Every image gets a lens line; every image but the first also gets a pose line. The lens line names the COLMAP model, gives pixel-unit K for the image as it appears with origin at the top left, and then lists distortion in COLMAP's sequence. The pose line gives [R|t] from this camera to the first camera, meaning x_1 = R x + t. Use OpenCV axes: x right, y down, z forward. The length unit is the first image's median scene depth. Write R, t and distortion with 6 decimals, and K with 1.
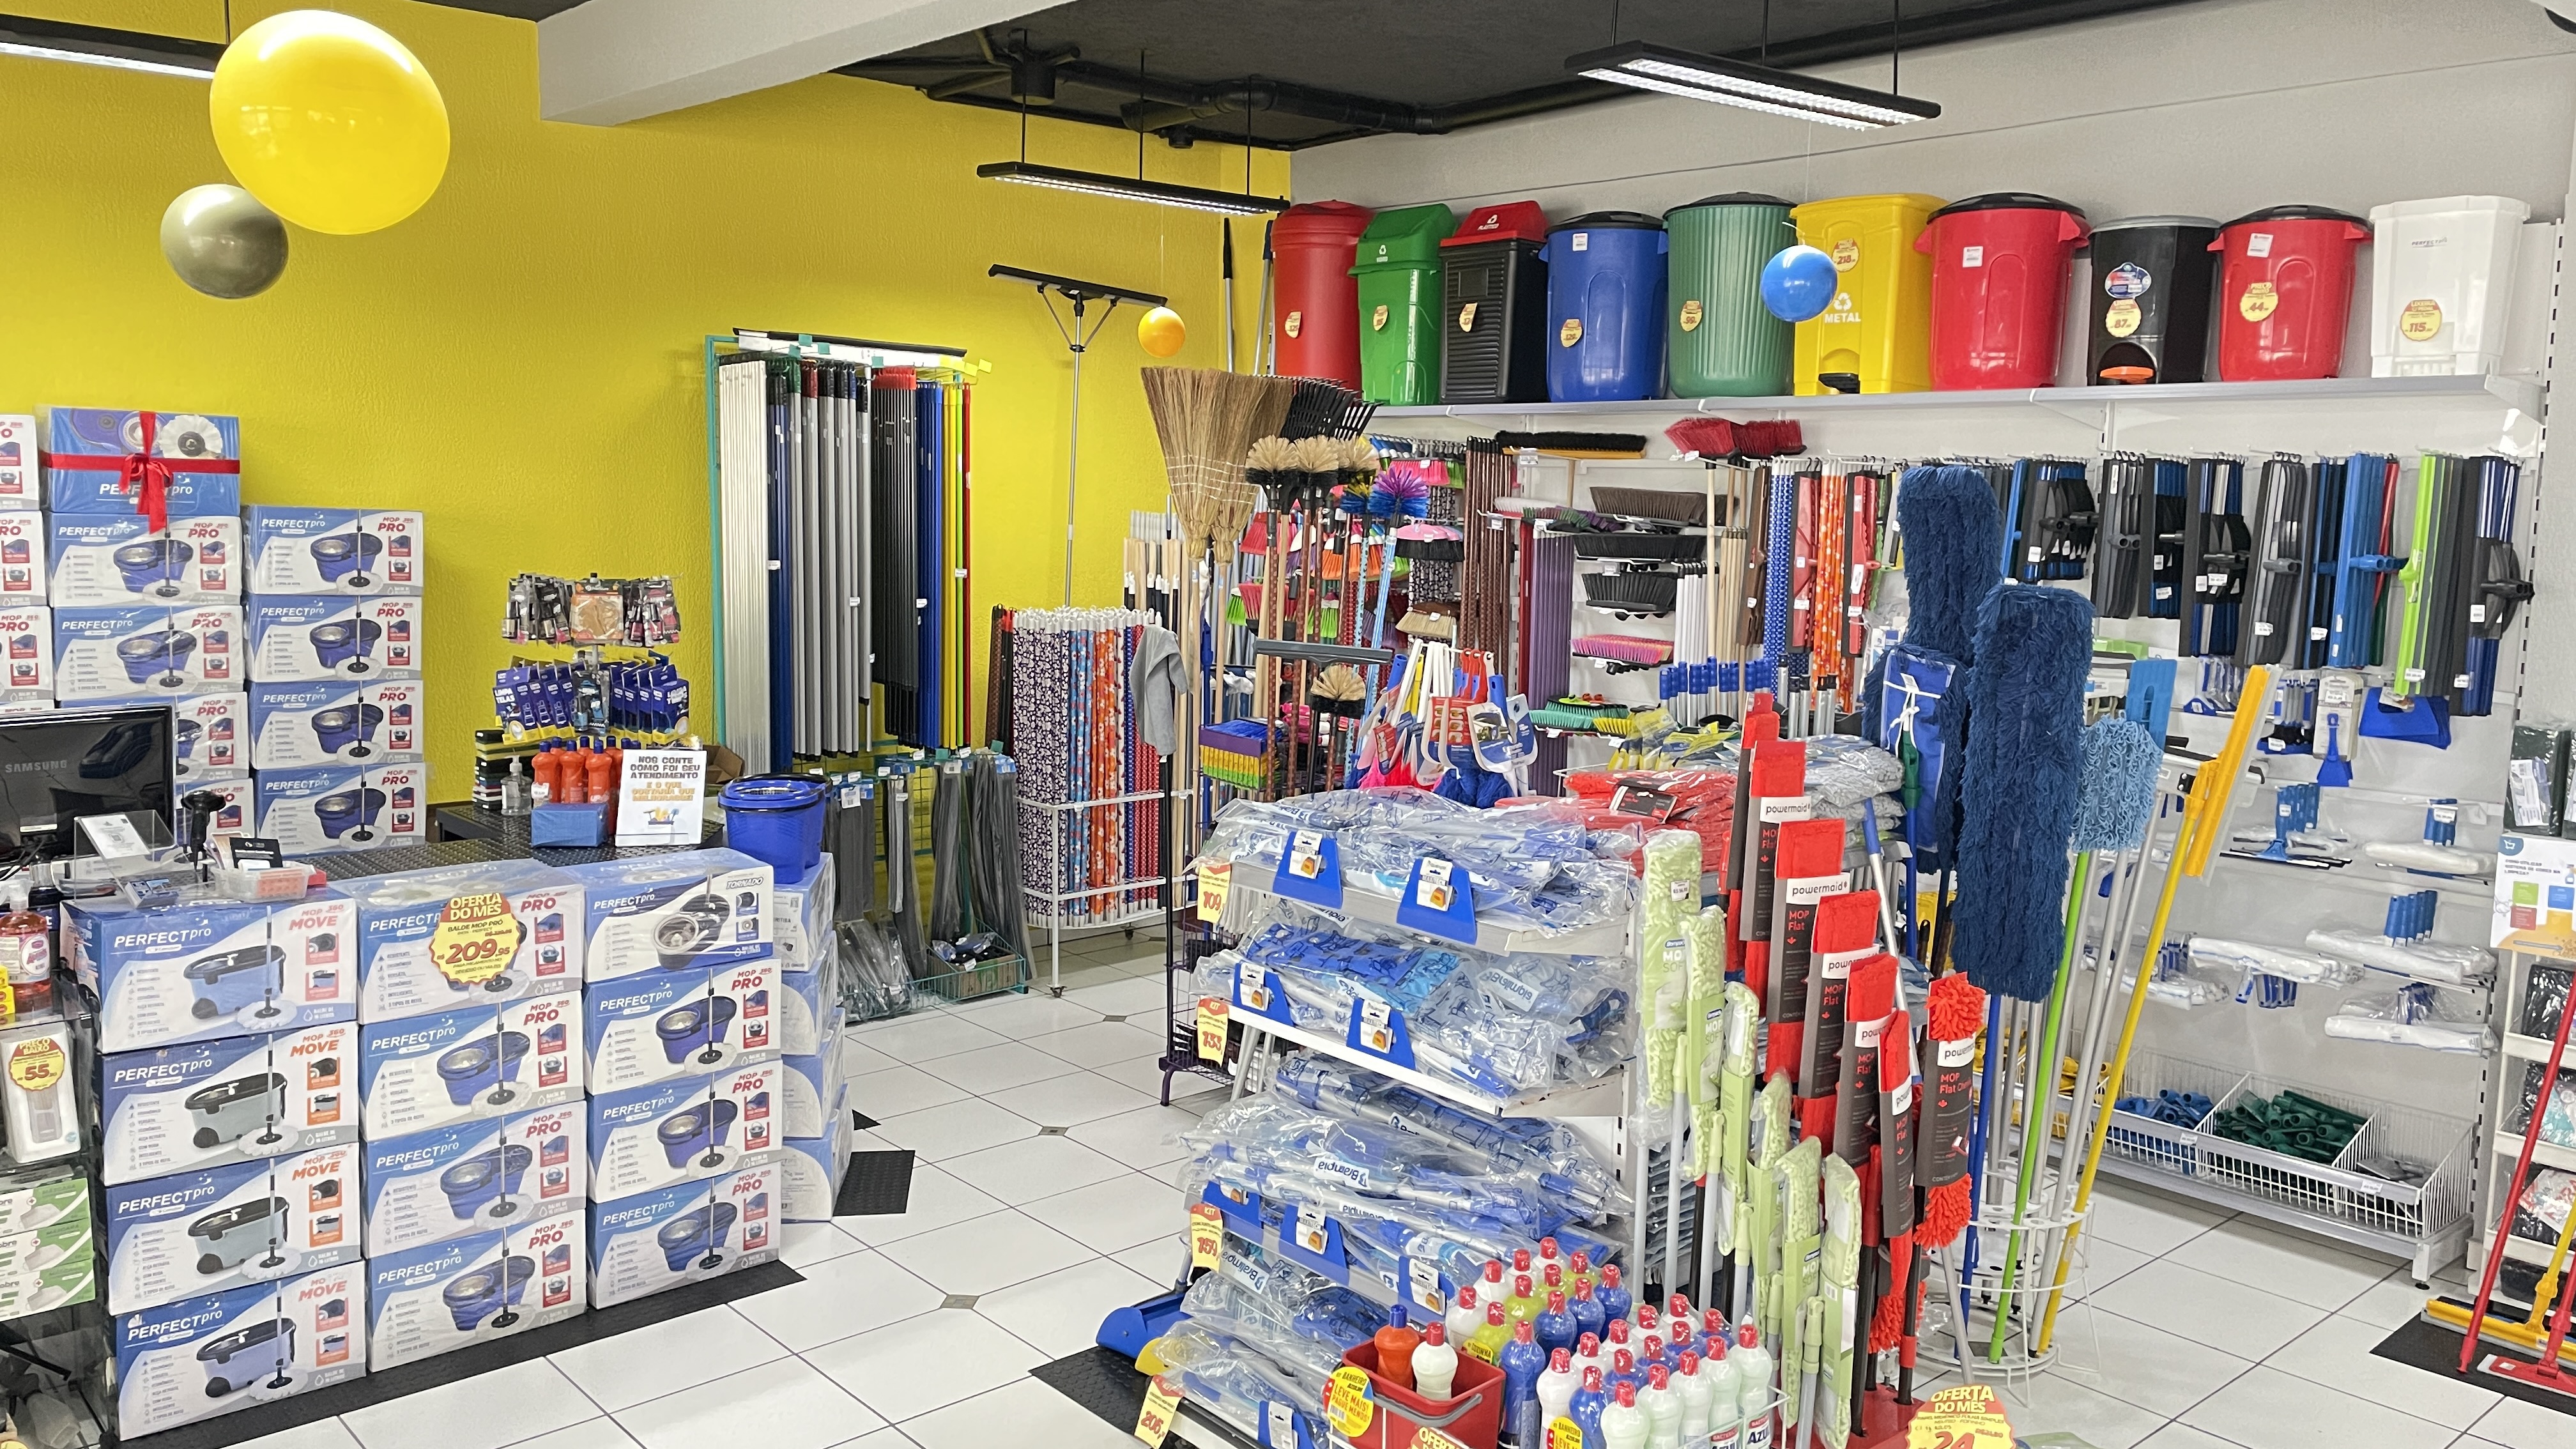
lens RADIAL K [[1941.1, 0, 1289.8], [0, 1941.1, 671.9], [0, 0, 1]] dist [0.091342, -0.112838]
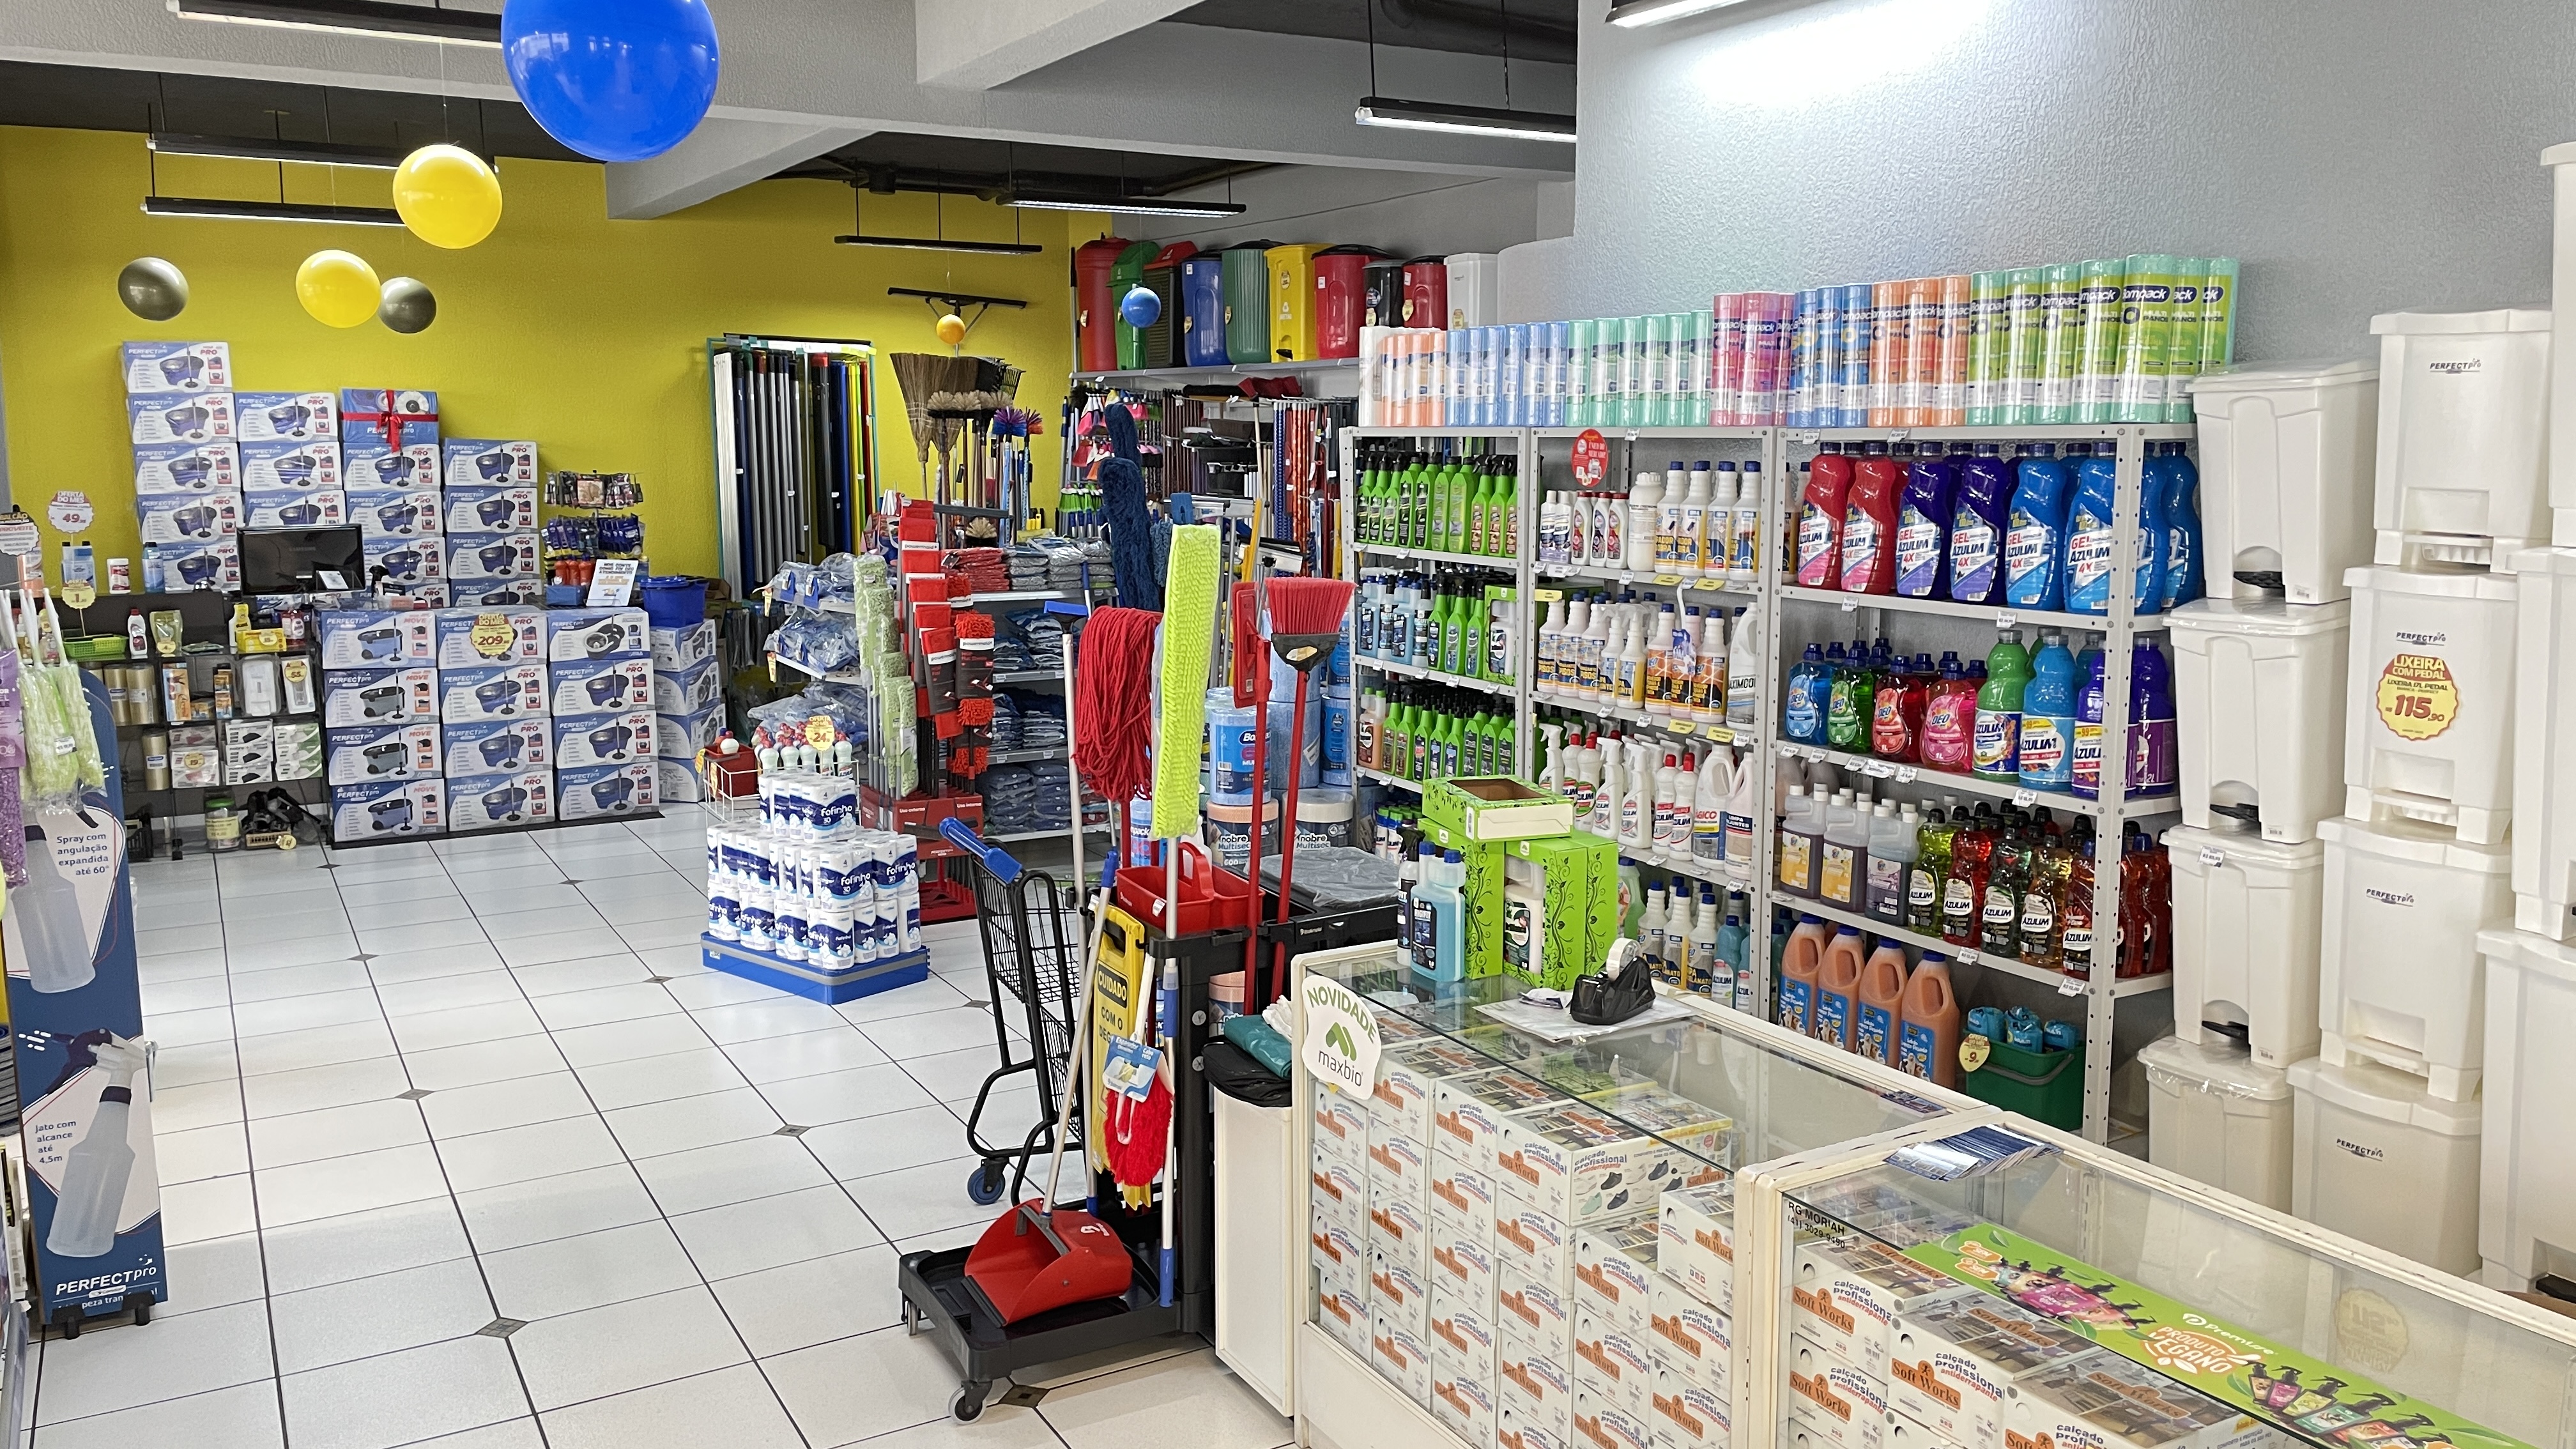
lens RADIAL K [[1941.1, 0, 1289.8], [0, 1941.1, 671.9], [0, 0, 1]] dist [0.091342, -0.112838]
pose [[0.979647, 0.009011, -0.200525, 0.678792], [-0.003728, 0.999636, 0.026707, 0.090181], [0.200693, -0.025415, 0.979324, -0.723644]]
